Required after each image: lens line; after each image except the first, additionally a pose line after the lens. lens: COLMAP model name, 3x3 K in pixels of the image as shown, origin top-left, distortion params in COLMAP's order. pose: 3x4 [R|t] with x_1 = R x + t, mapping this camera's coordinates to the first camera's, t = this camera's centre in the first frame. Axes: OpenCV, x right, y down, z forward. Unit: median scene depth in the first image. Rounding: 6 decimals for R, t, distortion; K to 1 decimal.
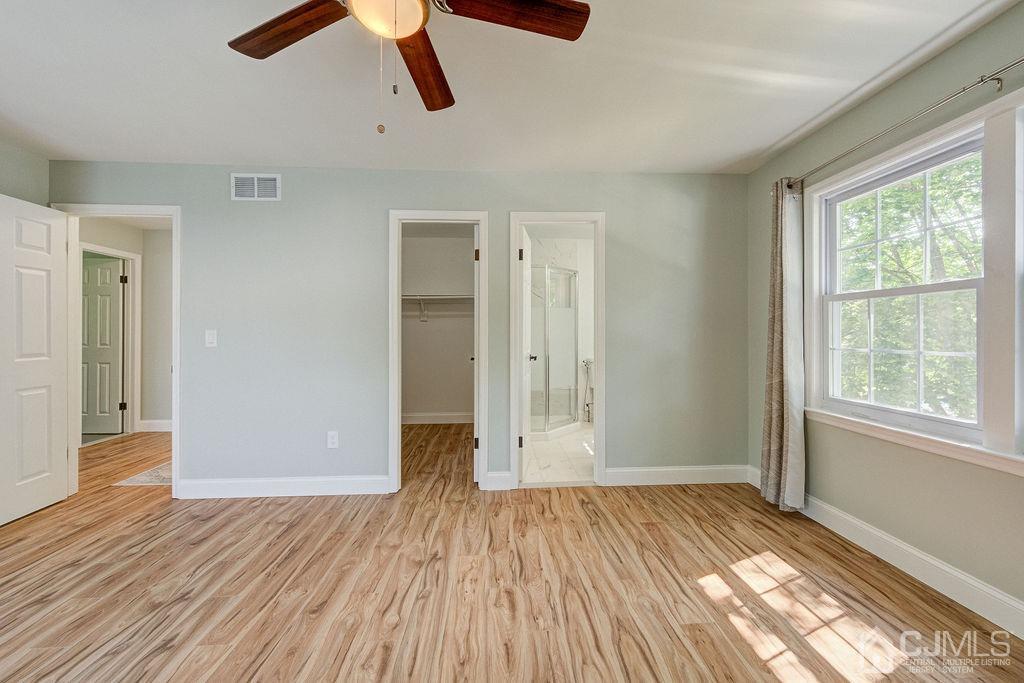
lens RADIAL K [[407.7, 0, 520.5], [0, 407.7, 331.4], [0, 0, 1]] dist [-0.002505, -0.002492]
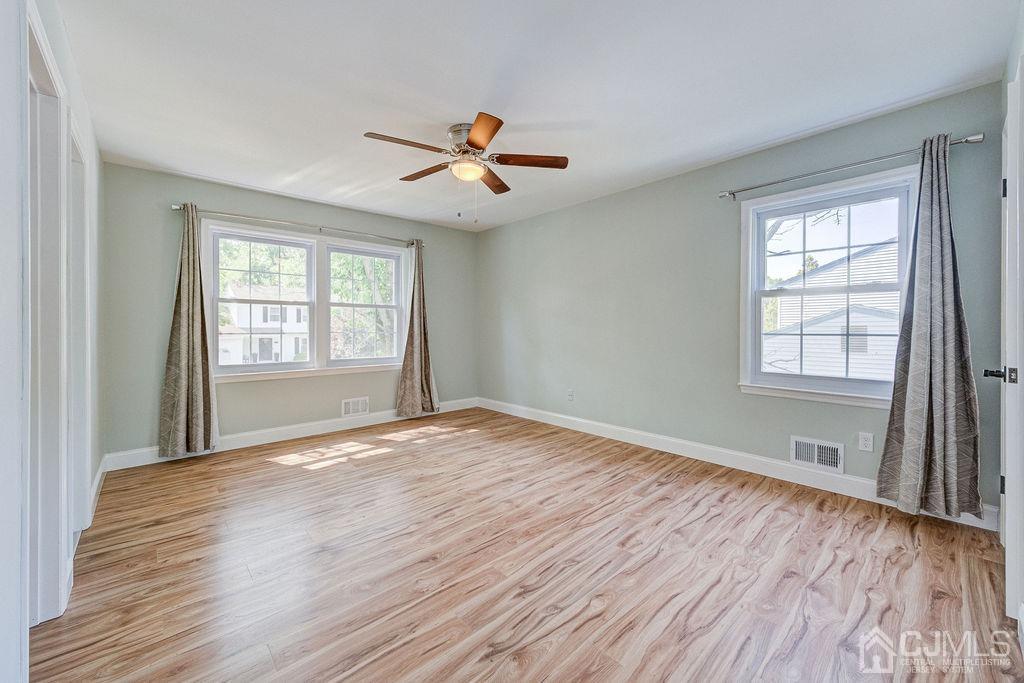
lens RADIAL K [[407.7, 0, 514.9], [0, 407.7, 332.2], [0, 0, 1]] dist [-0.002505, -0.002492]
pose [[-0.627683, -0.011007, 0.778391, -1.450214], [-0.005933, 0.999939, 0.009355, 0.020556], [-0.778446, 0.001254, -0.627710, 1.443097]]
